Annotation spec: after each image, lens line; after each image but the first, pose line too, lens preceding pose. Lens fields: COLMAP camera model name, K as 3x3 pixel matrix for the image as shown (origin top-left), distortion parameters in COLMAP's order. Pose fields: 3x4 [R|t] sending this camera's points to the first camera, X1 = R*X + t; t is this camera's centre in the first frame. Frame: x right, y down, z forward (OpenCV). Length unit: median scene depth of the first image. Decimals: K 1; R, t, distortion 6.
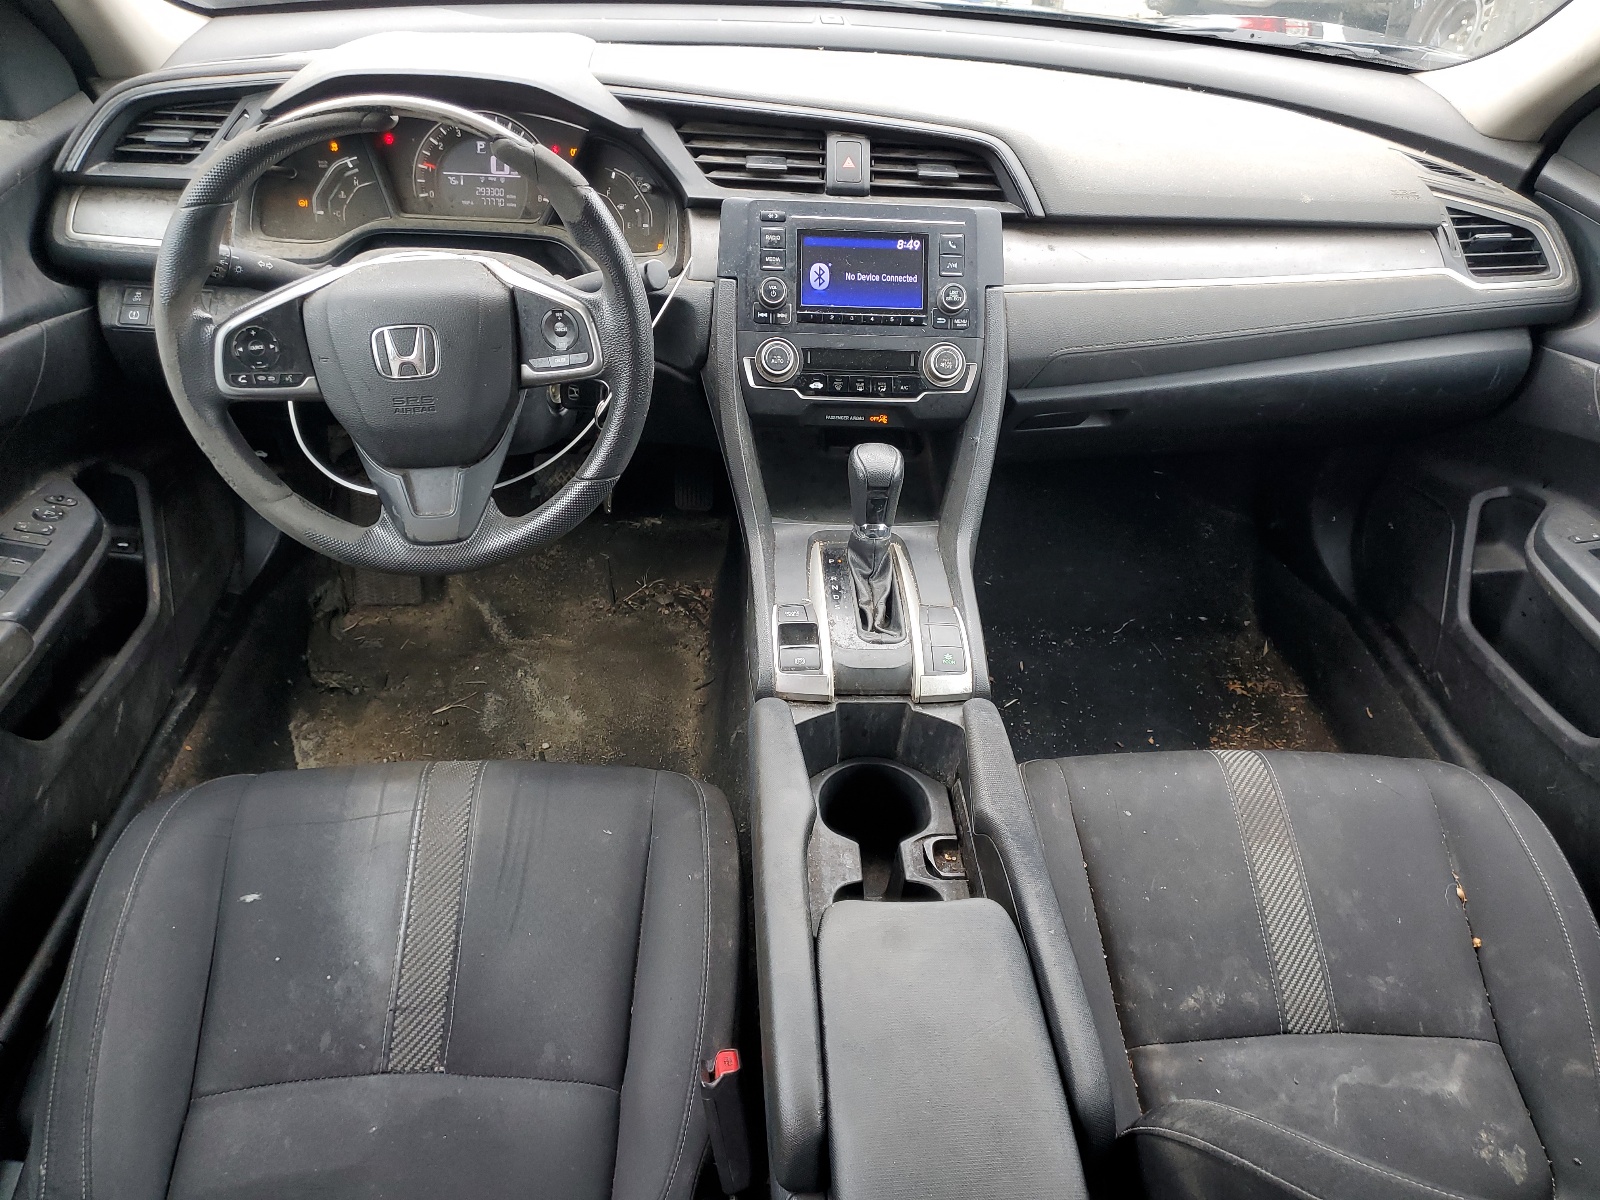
lens RADIAL K [[1242.2, 0, 797.9], [0, 1242.2, 604.3], [0, 0, 1]] dist [0.008549, -0.011611]
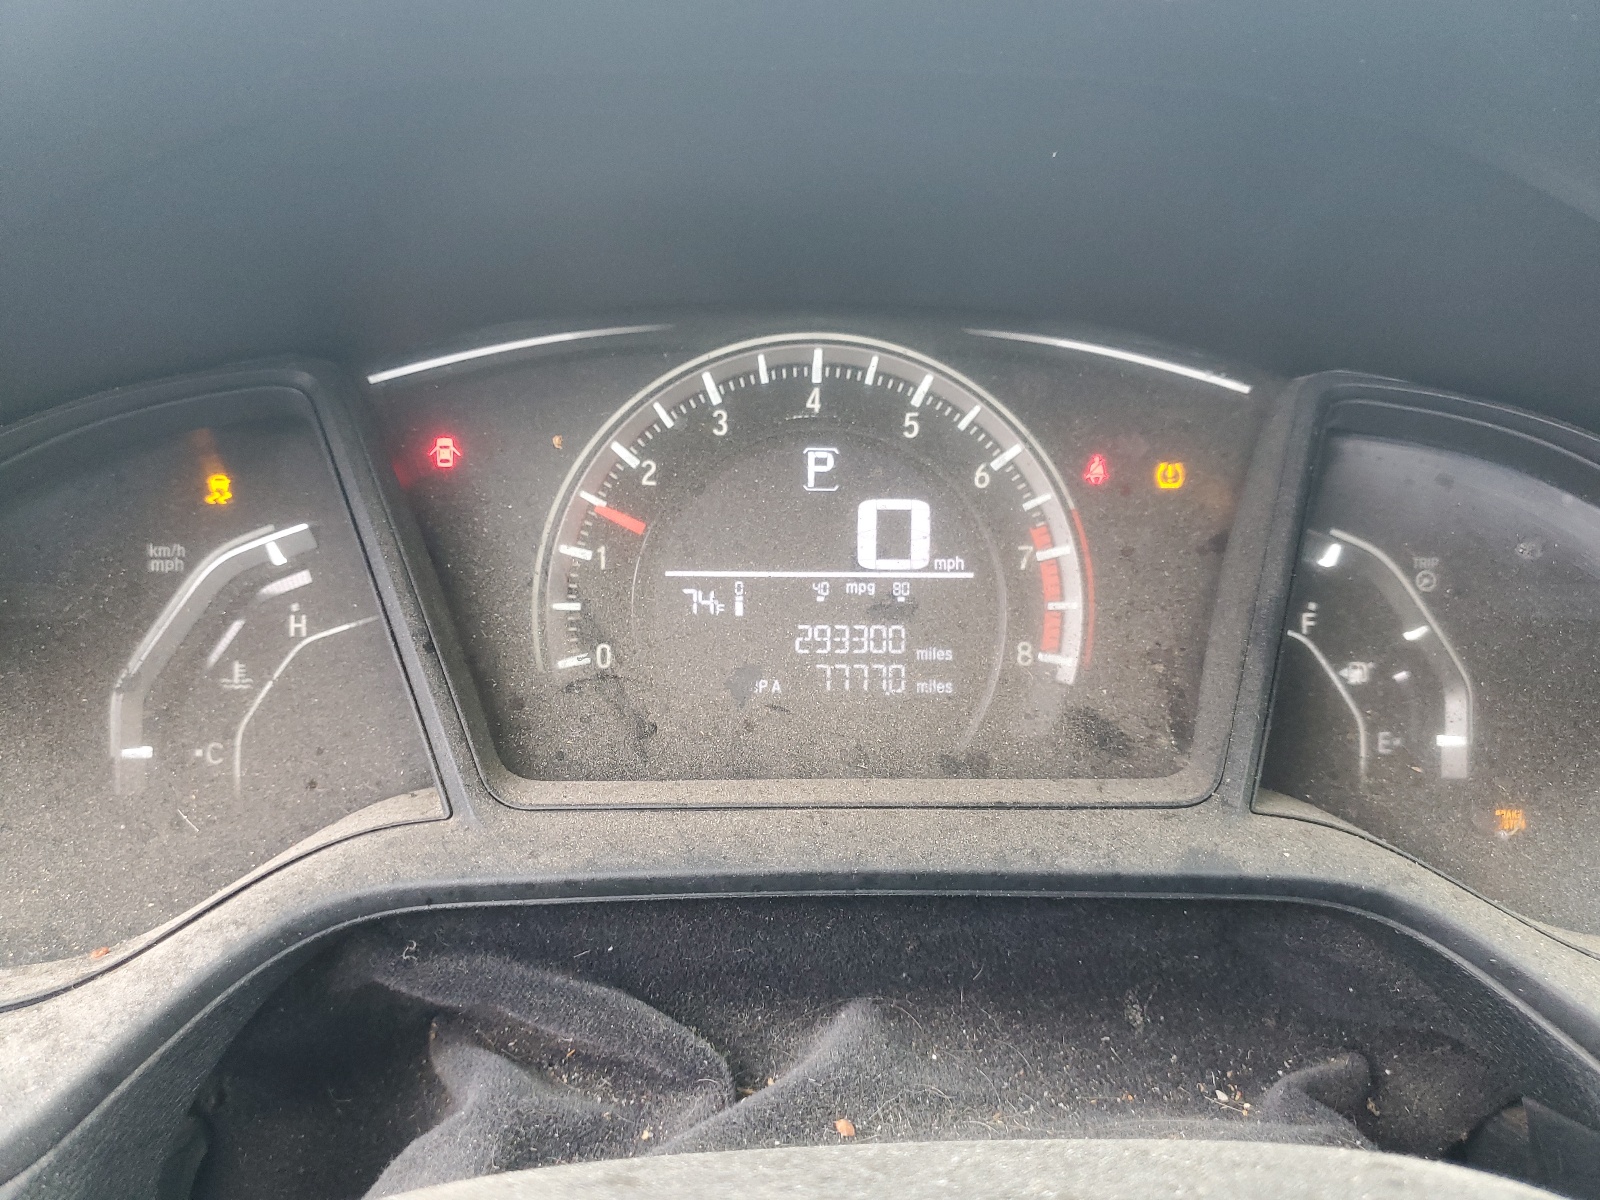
lens RADIAL K [[1242.2, 0, 803.1], [0, 1242.2, 598.7], [0, 0, 1]] dist [0.008549, -0.011611]
pose [[0.999066, -0.038536, 0.019528, -0.262529], [0.042537, 0.956434, -0.288833, -0.270587], [-0.007547, 0.289394, 0.957180, 0.768116]]
